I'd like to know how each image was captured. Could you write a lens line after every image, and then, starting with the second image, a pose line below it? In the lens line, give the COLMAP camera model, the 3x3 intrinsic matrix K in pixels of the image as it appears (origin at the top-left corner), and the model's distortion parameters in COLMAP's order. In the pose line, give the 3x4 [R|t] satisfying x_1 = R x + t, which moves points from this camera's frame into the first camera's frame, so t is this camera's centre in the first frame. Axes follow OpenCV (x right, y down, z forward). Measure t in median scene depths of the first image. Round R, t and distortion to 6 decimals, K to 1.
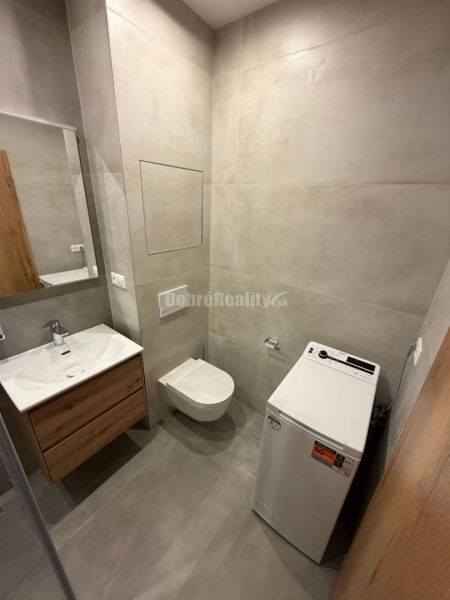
lens RADIAL K [[237.9, 0, 225.0], [0, 237.9, 300.0], [0, 0, 1]] dist [-0.000735, -0.000254]
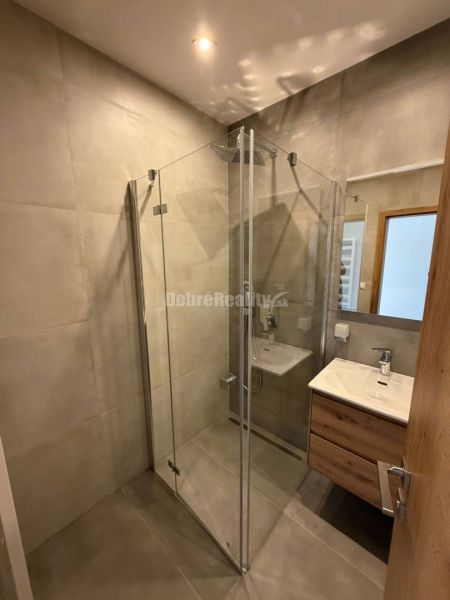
lens RADIAL K [[237.9, 0, 225.0], [0, 237.9, 300.0], [0, 0, 1]] dist [-0.000735, -0.000254]
pose [[-0.101313, 0.131066, -0.986183, 0.327186], [-0.371241, 0.914699, 0.159705, -0.009295], [0.922993, 0.382292, -0.044014, 0.315790]]
